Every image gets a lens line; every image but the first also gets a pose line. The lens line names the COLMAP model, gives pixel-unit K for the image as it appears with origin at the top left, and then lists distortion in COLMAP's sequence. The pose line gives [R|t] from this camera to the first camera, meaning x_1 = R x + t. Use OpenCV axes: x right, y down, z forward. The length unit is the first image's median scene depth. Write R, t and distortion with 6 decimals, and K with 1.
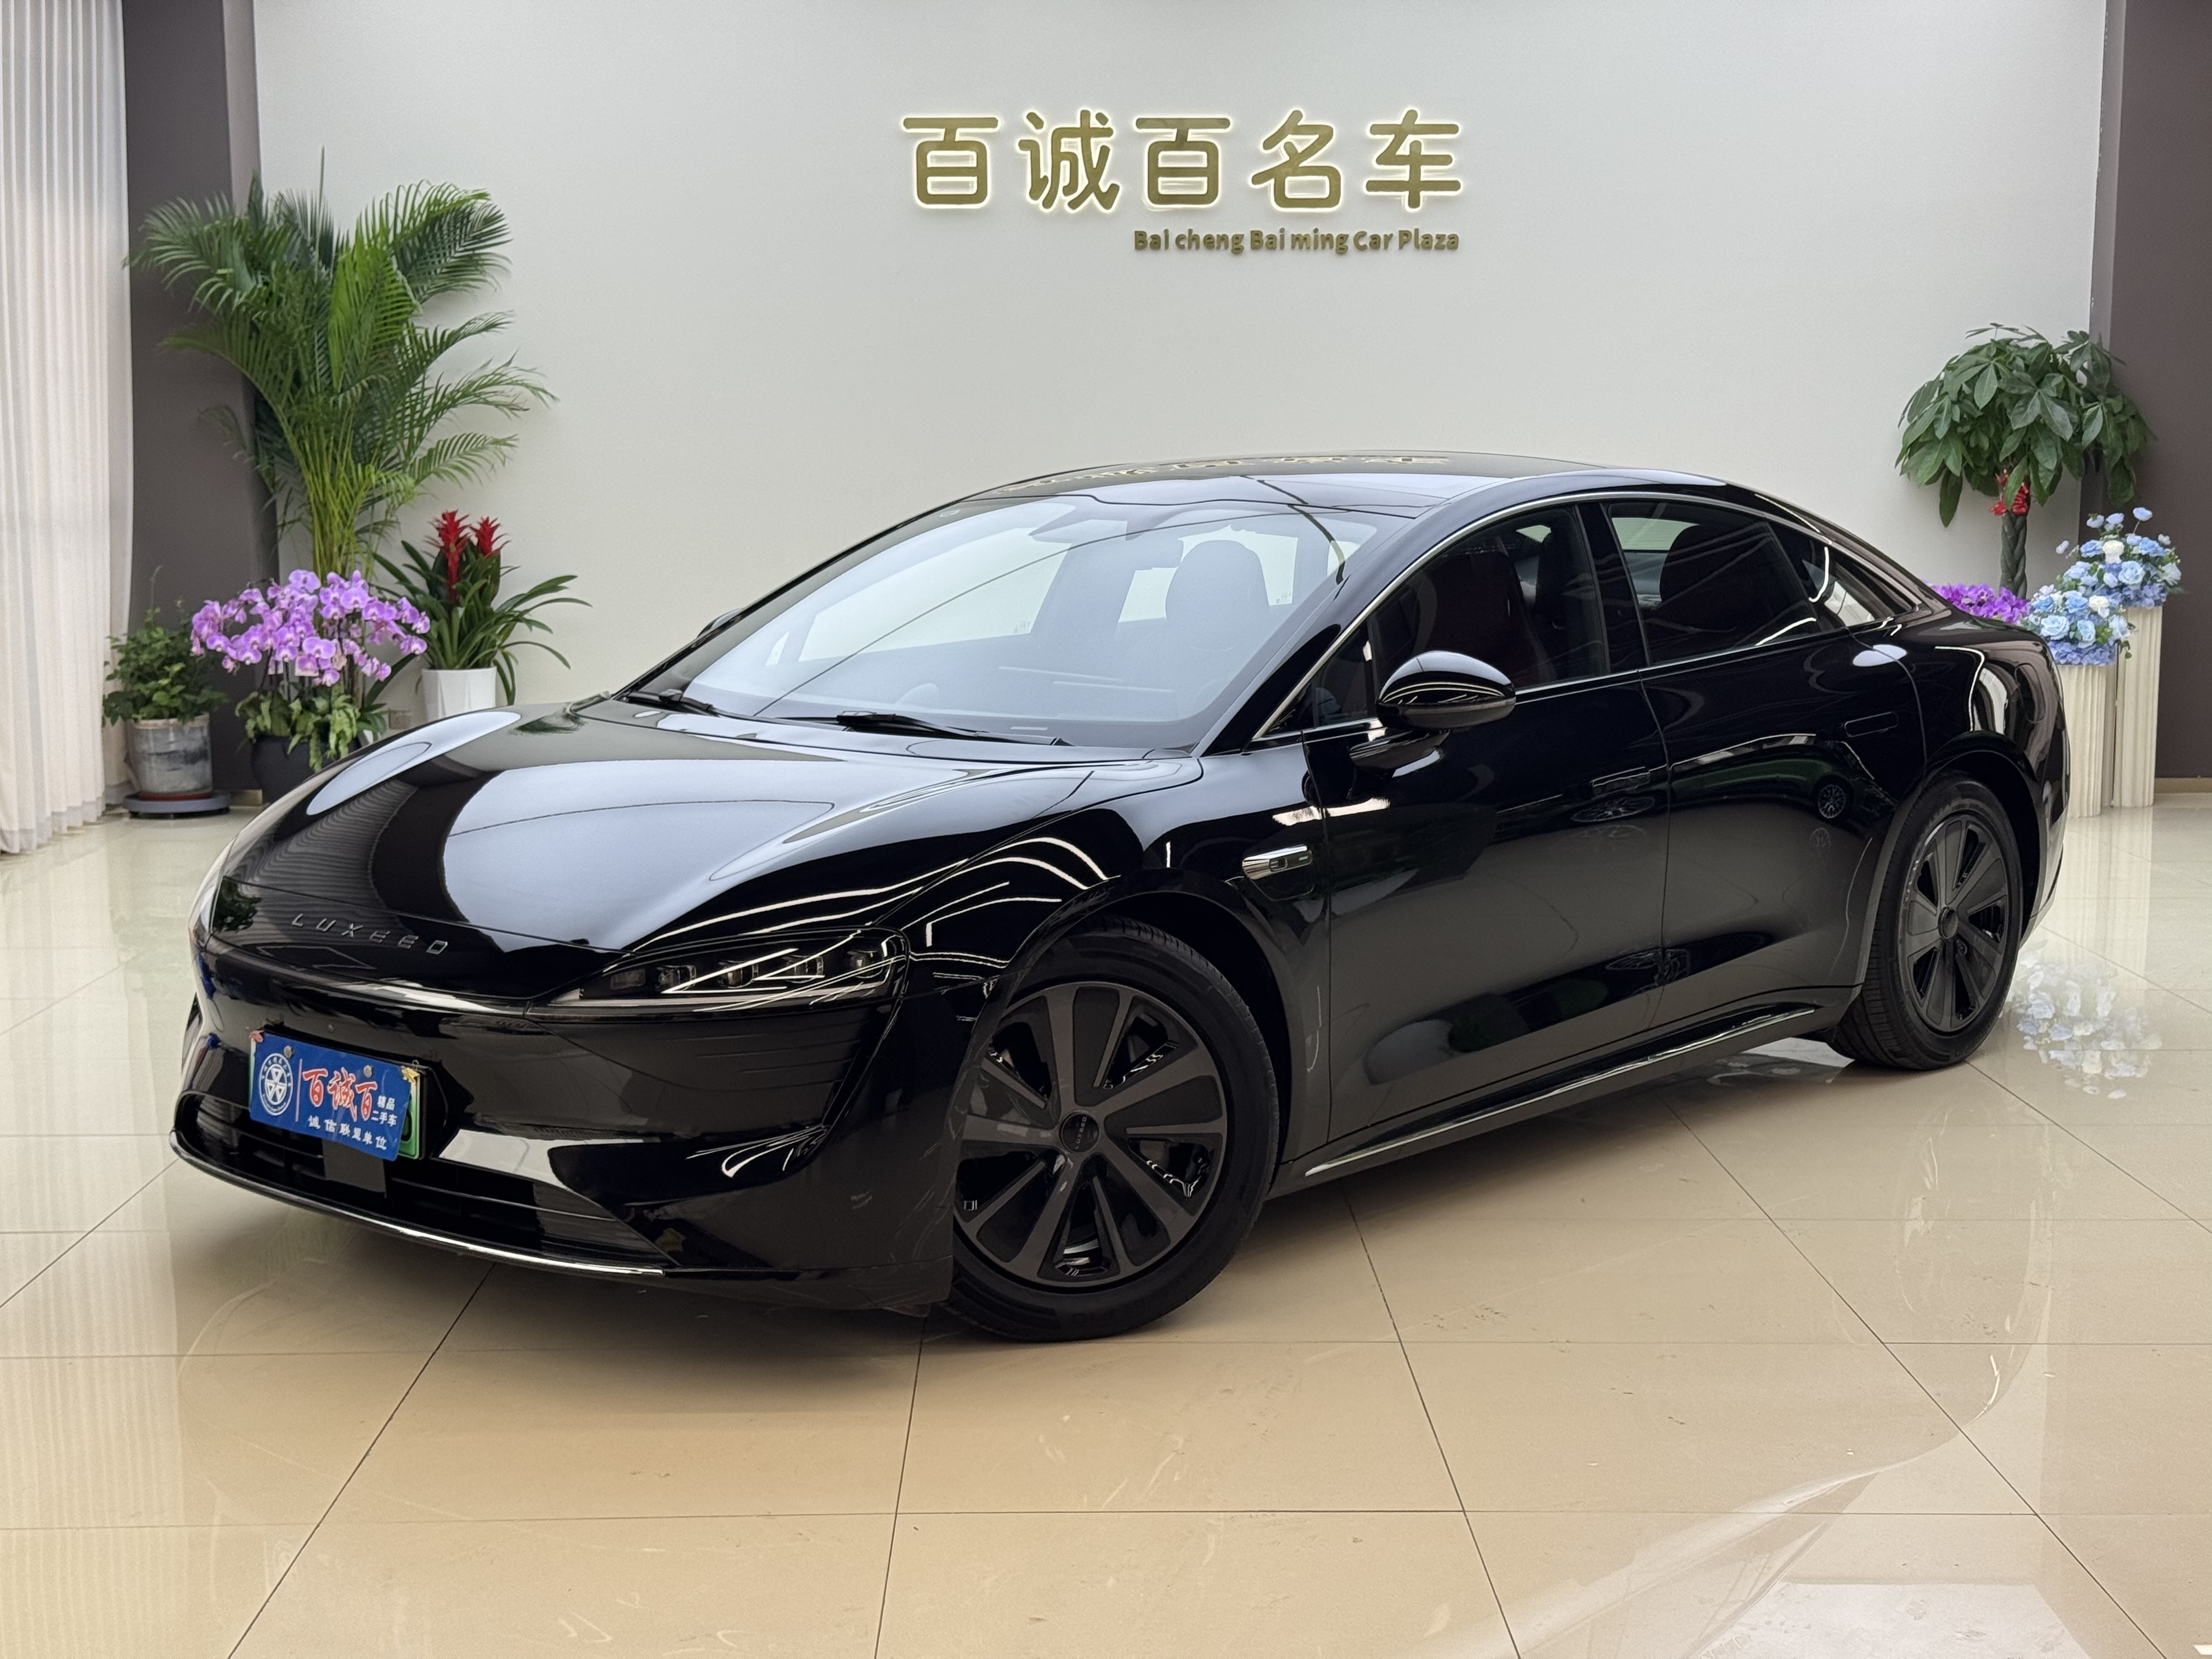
lens RADIAL K [[3138.1, 0, 1106.0], [0, 3138.1, 829.5], [0, 0, 1]] dist [0.184388, -0.341219]
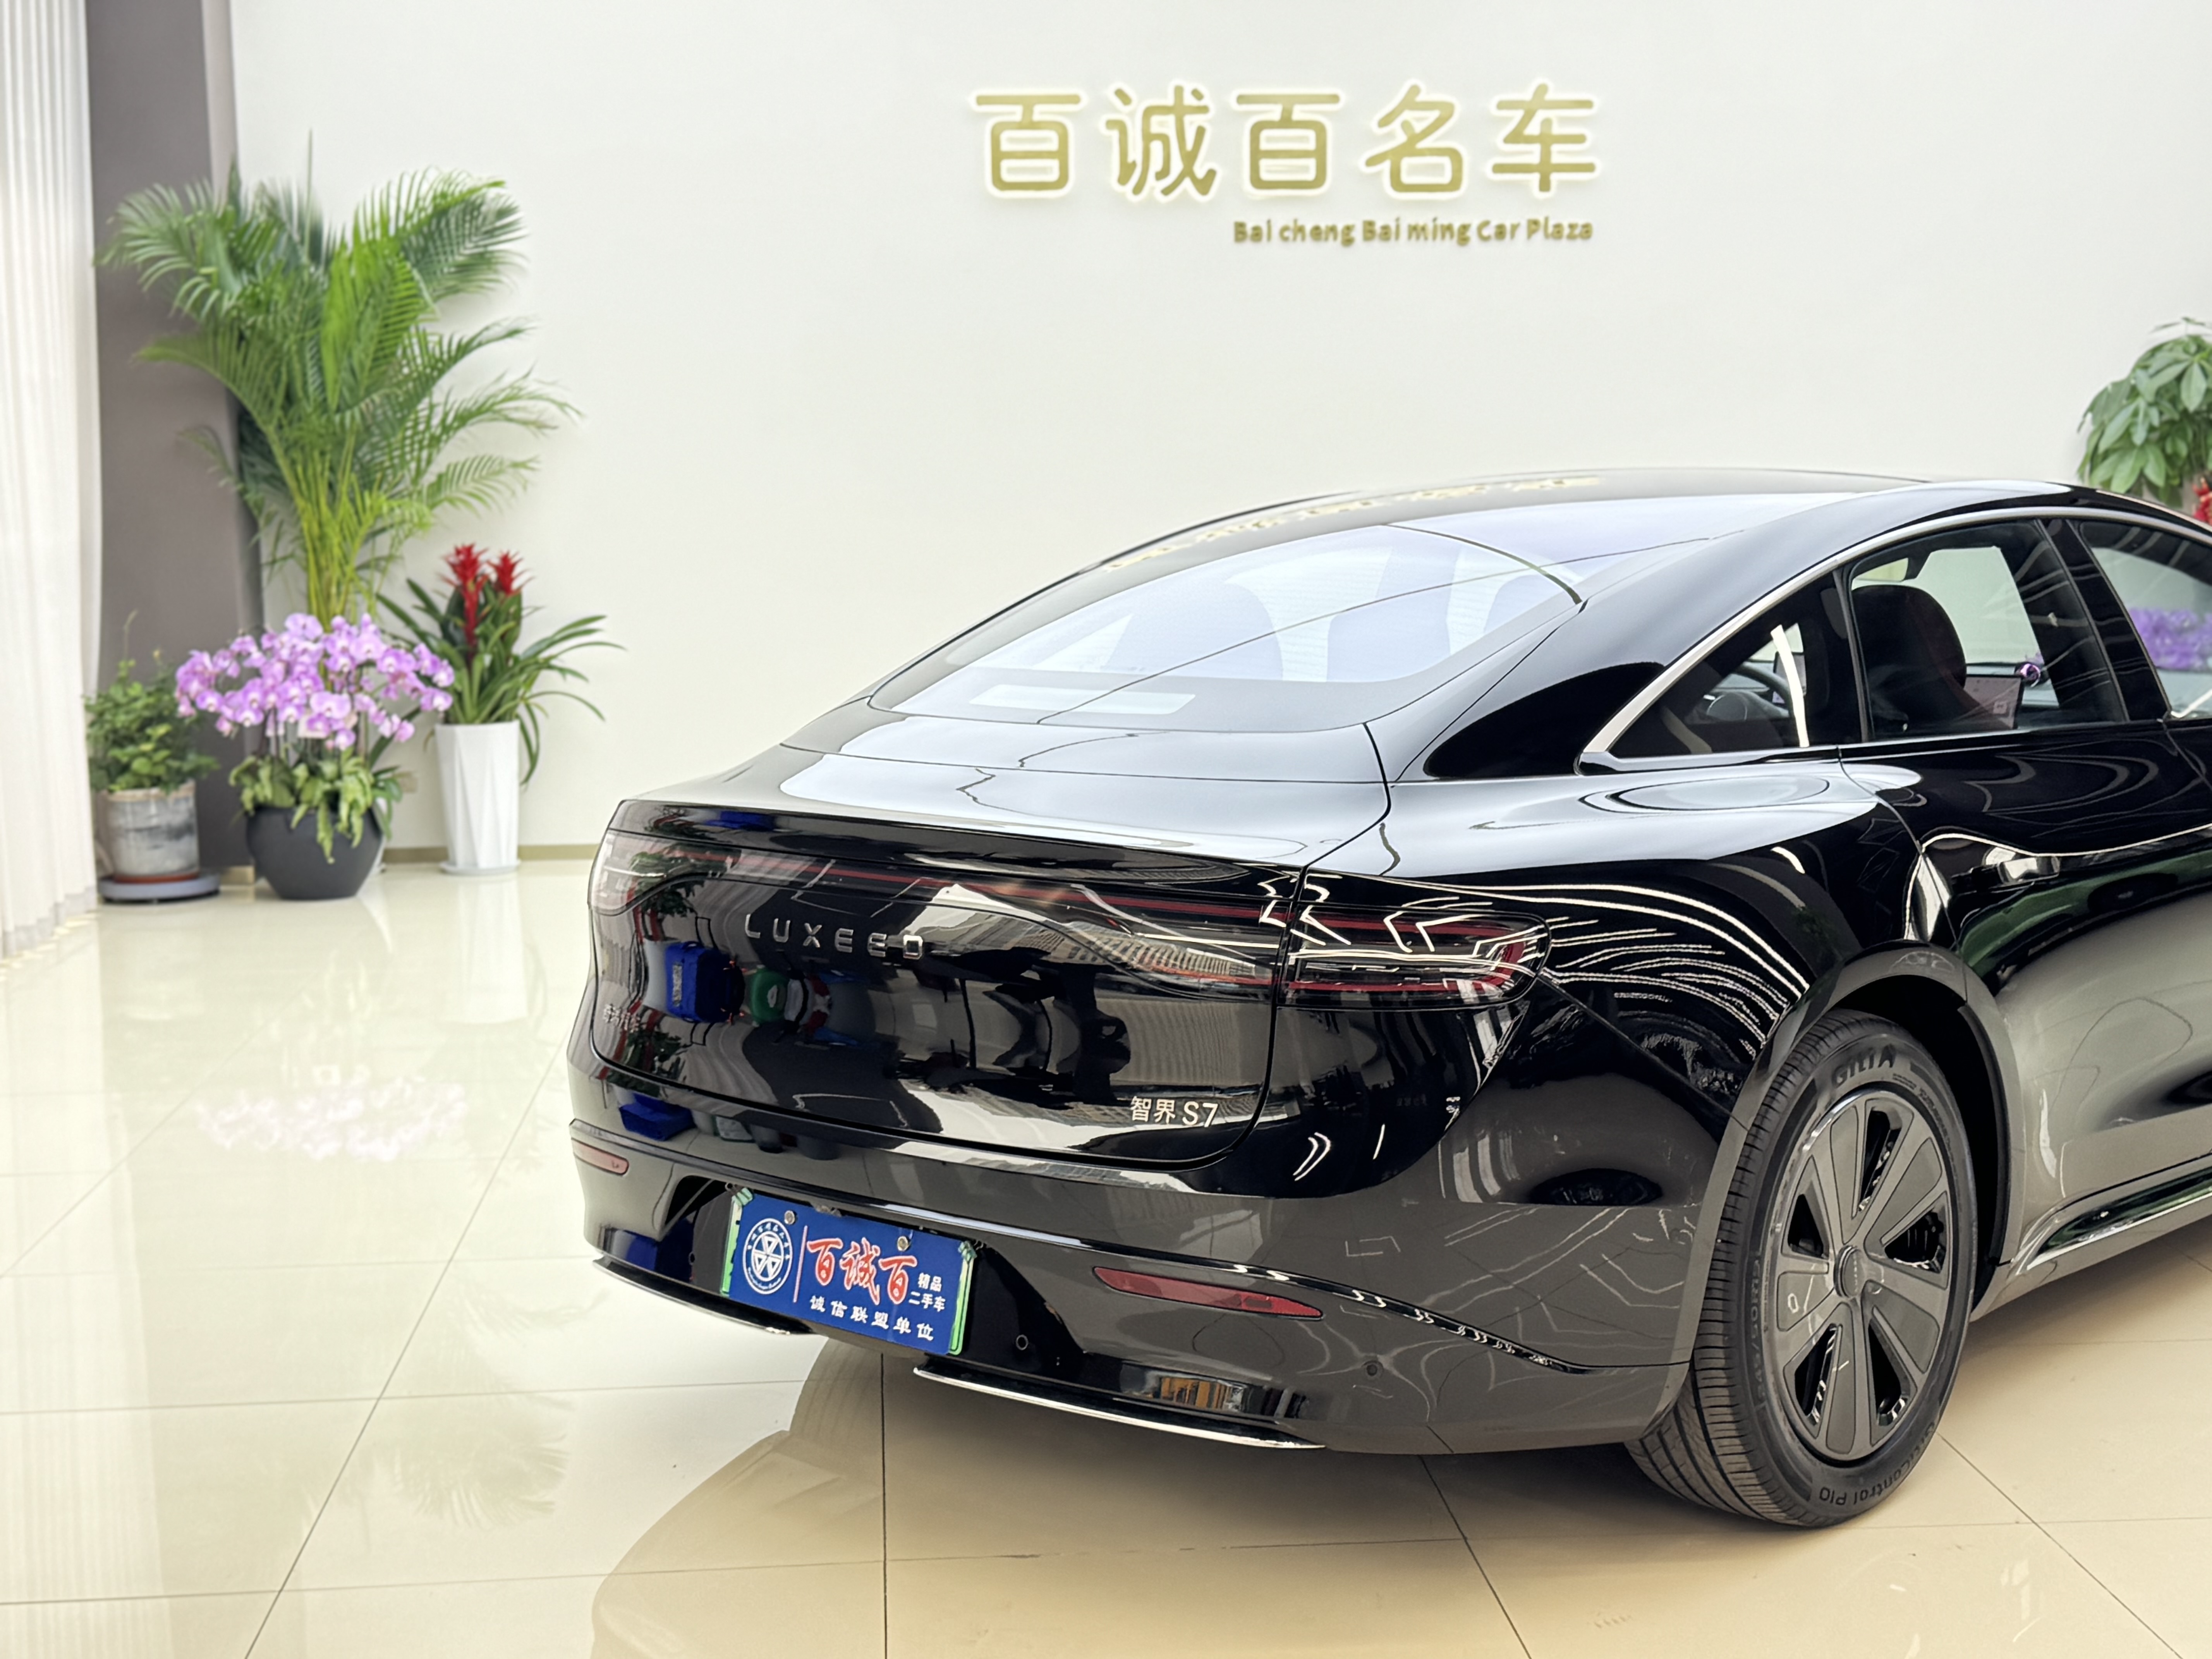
lens RADIAL K [[3001.7, 0, 1106.0], [0, 3001.7, 829.5], [0, 0, 1]] dist [0.201934, -0.432336]
pose [[0.997913, -0.016892, 0.062319, -0.083803], [0.016950, 0.999856, -0.000405, -0.018265], [-0.062304, 0.001461, 0.998056, 0.151686]]
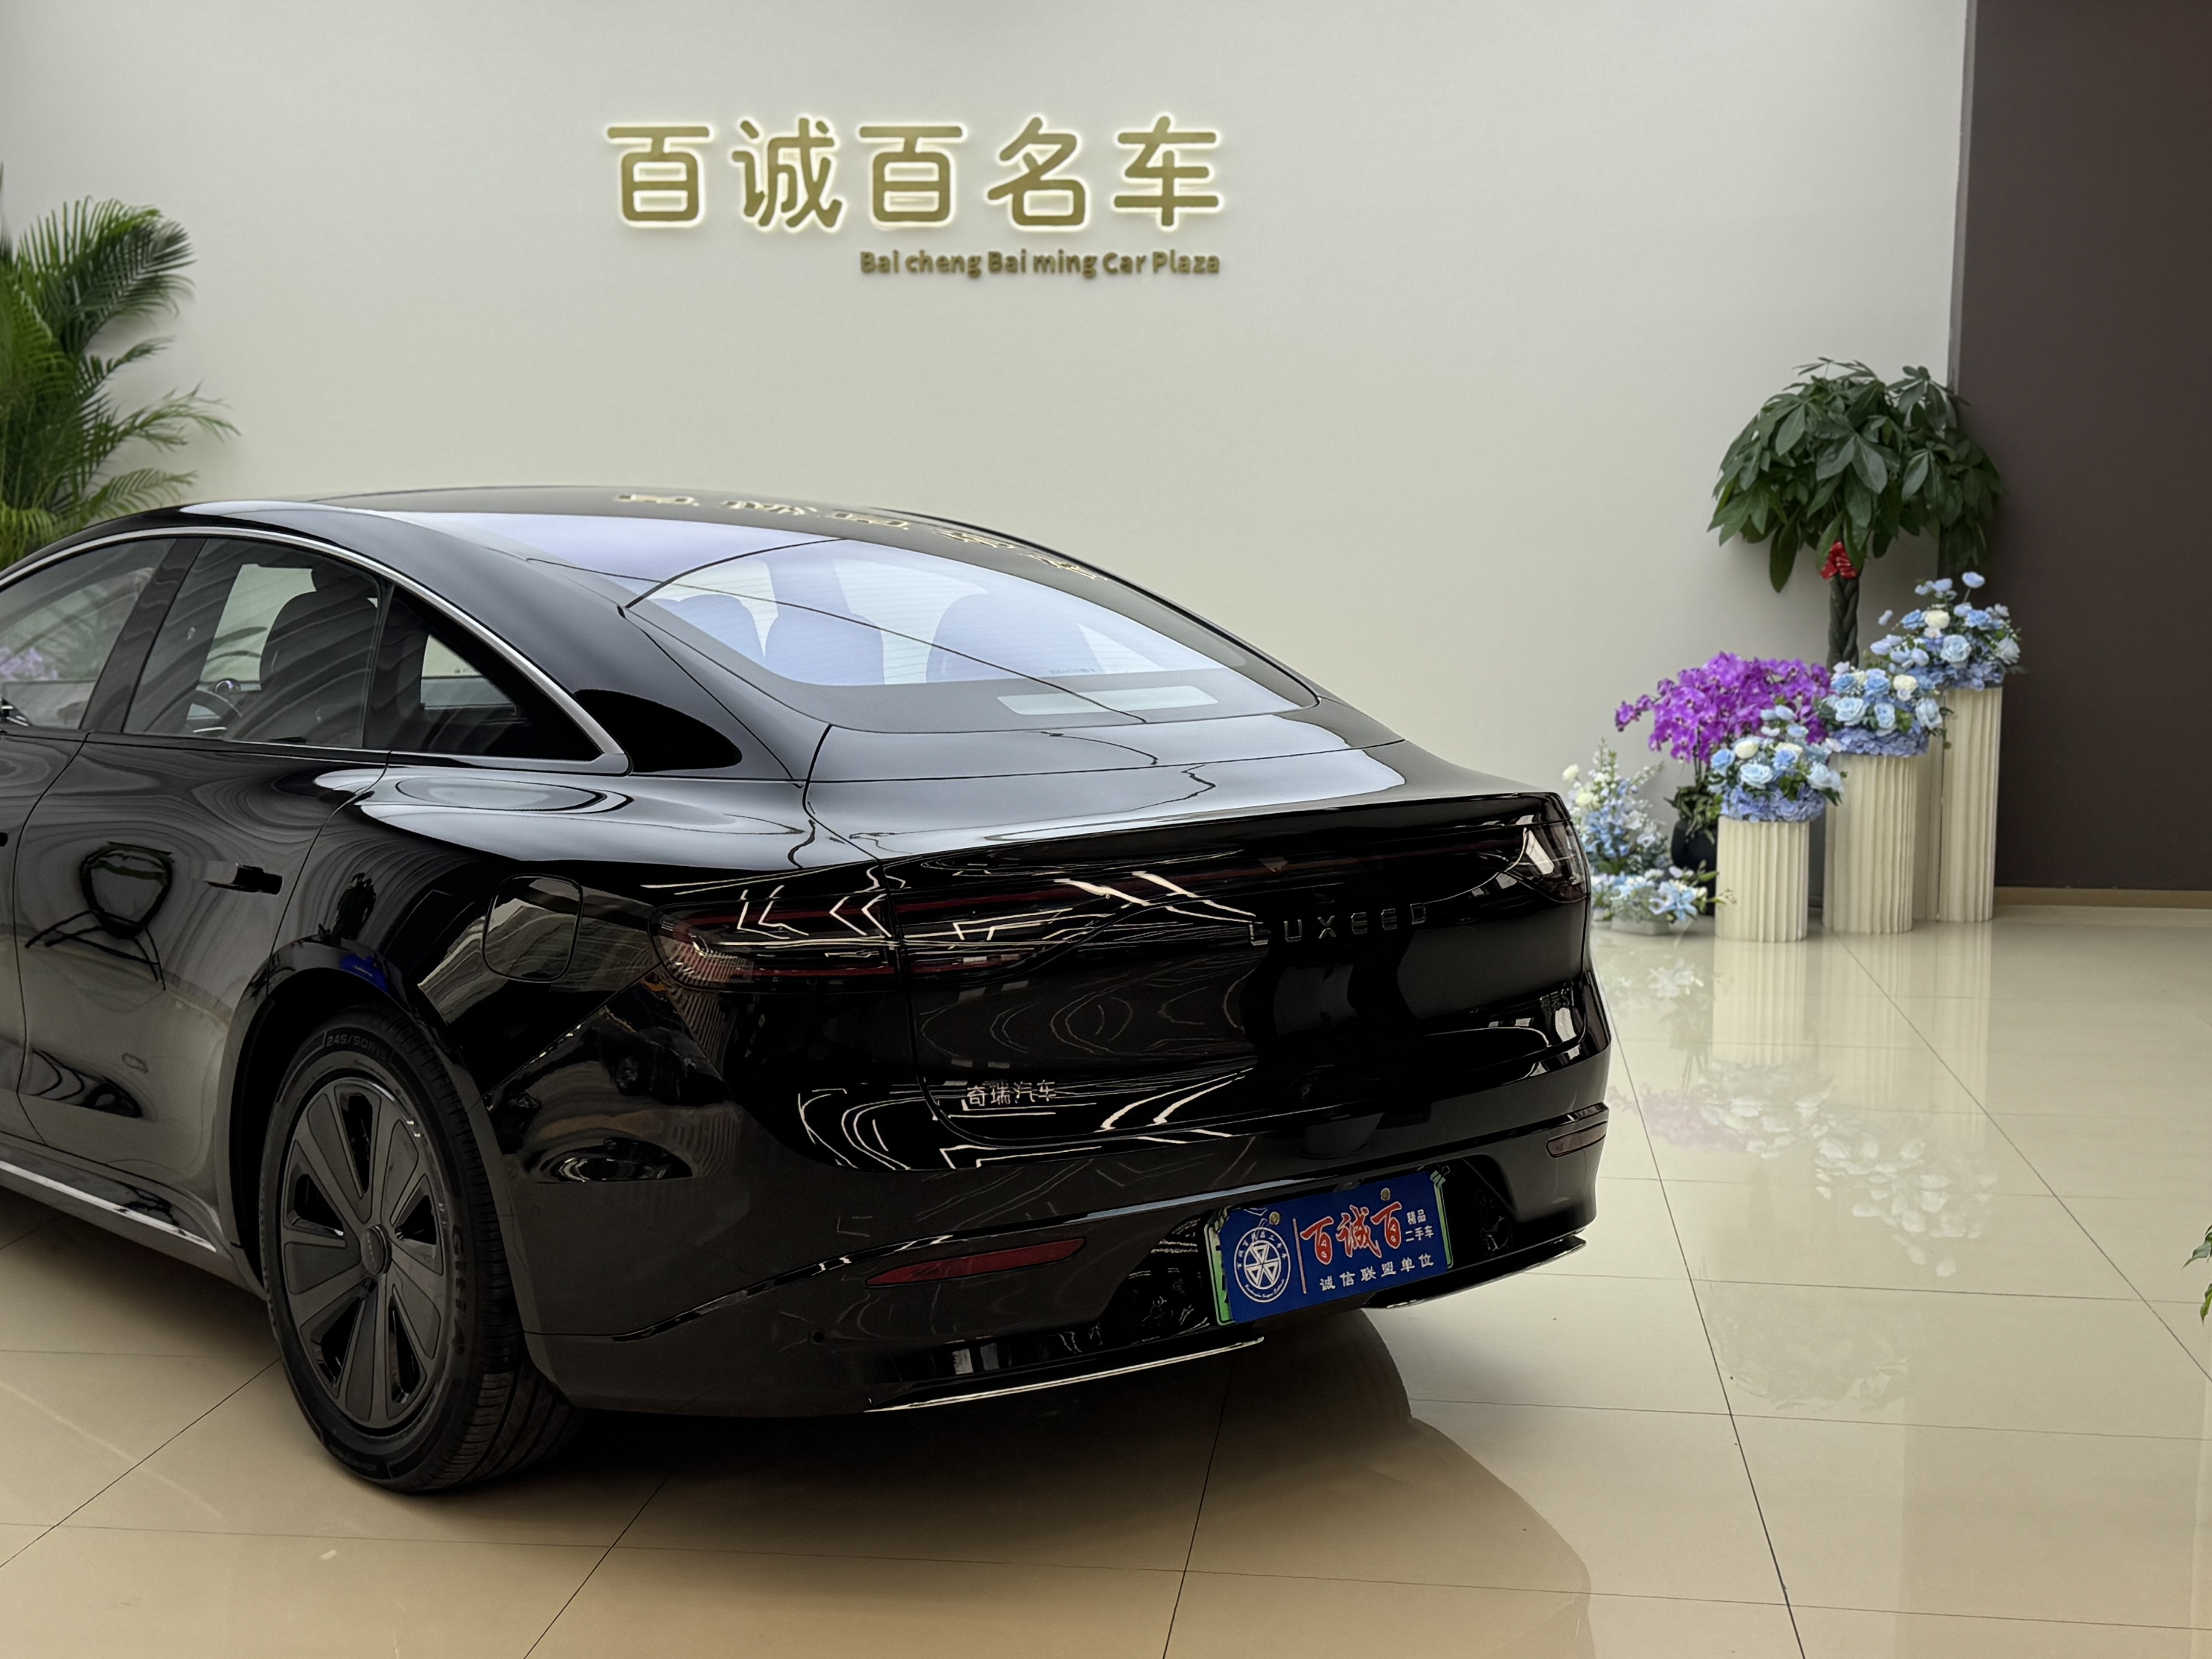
lens RADIAL K [[3001.7, 0, 1106.0], [0, 3001.7, 829.5], [0, 0, 1]] dist [0.201934, -0.432336]
pose [[0.990441, 0.022626, -0.136071, 0.201636], [-0.024391, 0.999638, -0.011320, -0.016727], [0.135766, 0.014531, 0.990634, 0.157455]]
